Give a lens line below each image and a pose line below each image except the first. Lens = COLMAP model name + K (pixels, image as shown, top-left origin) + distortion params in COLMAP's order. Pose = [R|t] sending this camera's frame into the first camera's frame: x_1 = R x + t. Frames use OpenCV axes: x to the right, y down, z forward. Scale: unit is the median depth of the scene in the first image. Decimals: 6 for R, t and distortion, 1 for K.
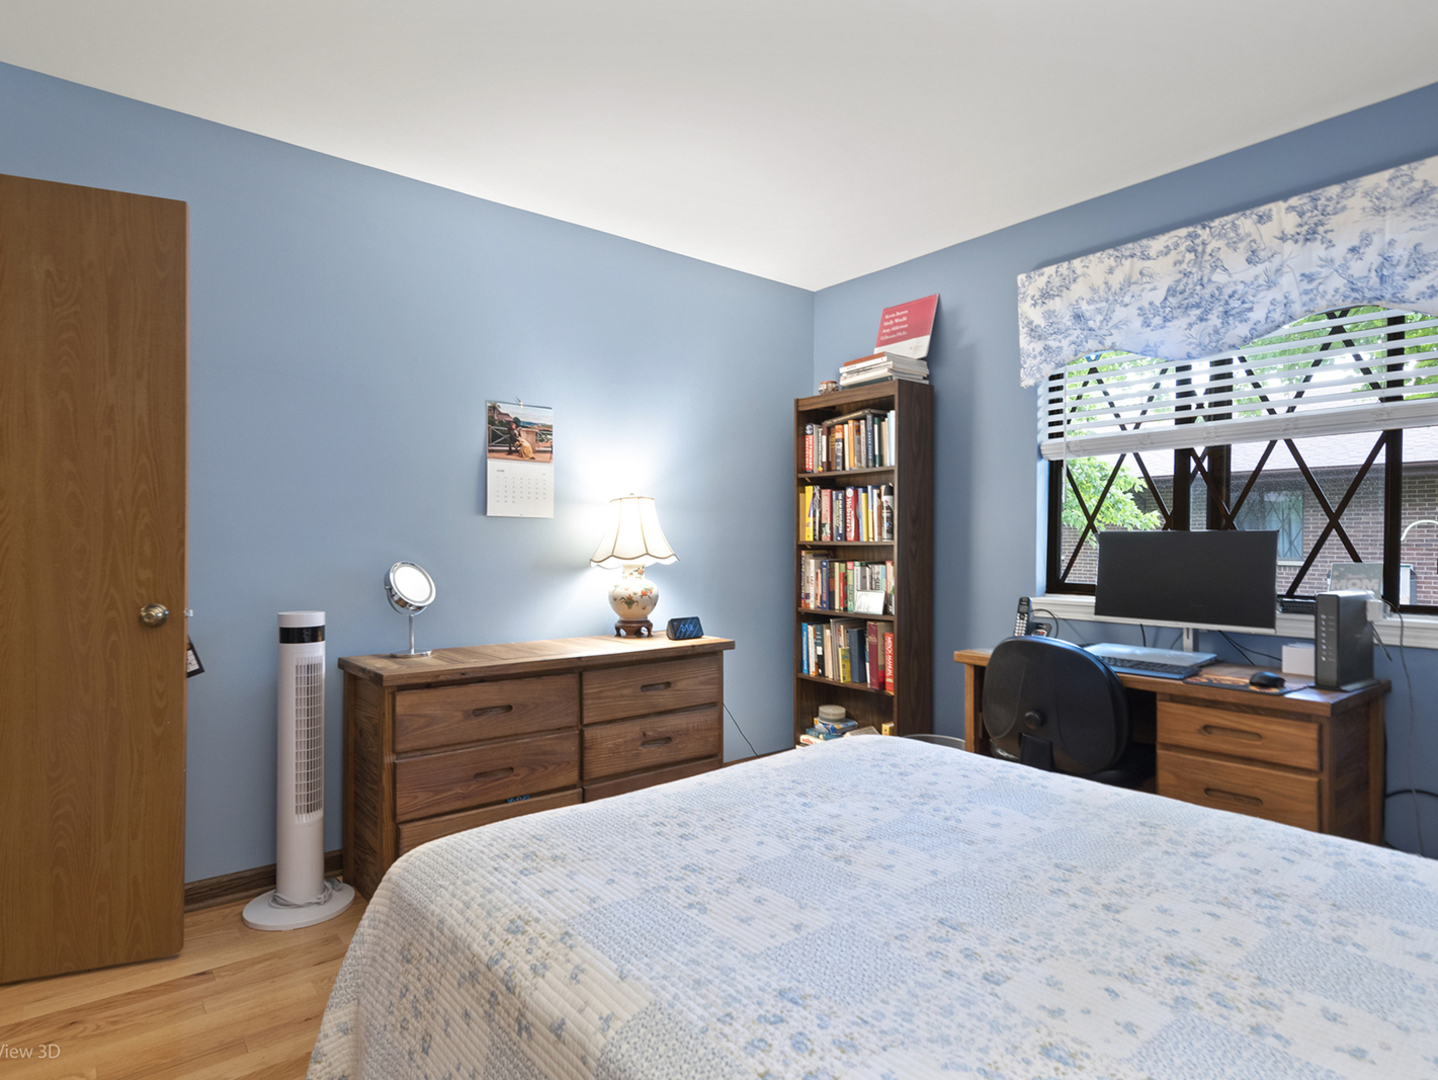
lens RADIAL K [[792.7, 0, 678.2], [0, 792.7, 540.5], [0, 0, 1]] dist [0.003931, 0.004540]
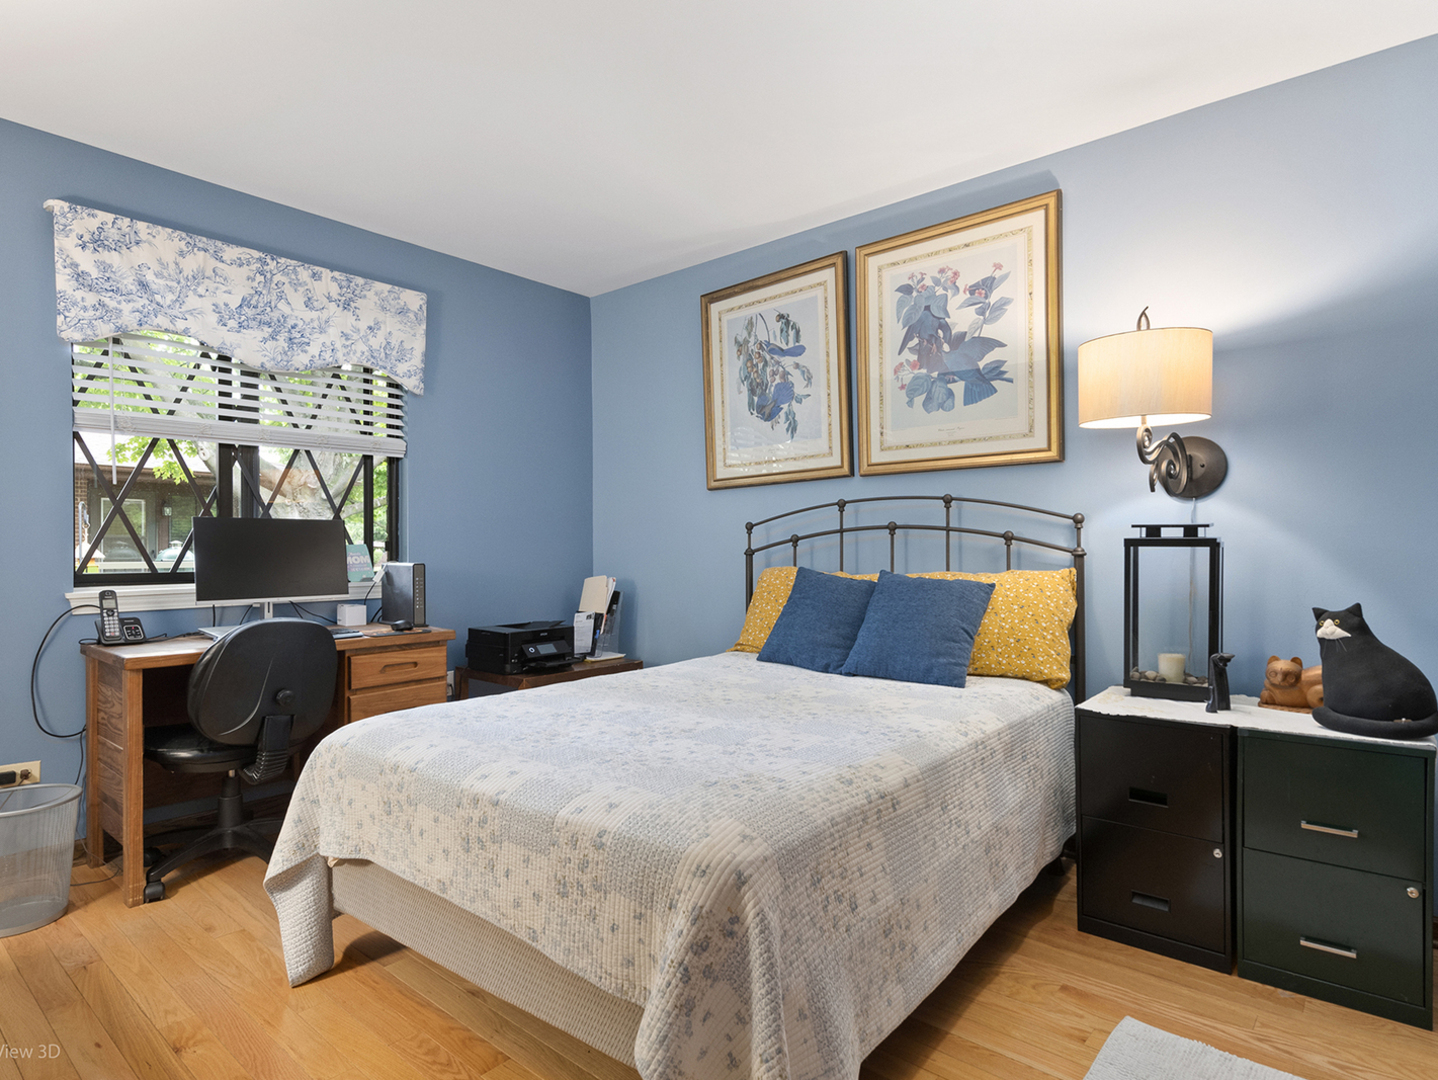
lens RADIAL K [[818.5, 0, 704.4], [0, 818.5, 542.4], [0, 0, 1]] dist [0.013250, -0.000300]
pose [[-0.204540, -0.001189, 0.978857, -0.632302], [-0.003116, 0.999995, 0.000563, 0.018516], [-0.978853, -0.002935, -0.204543, 0.609399]]
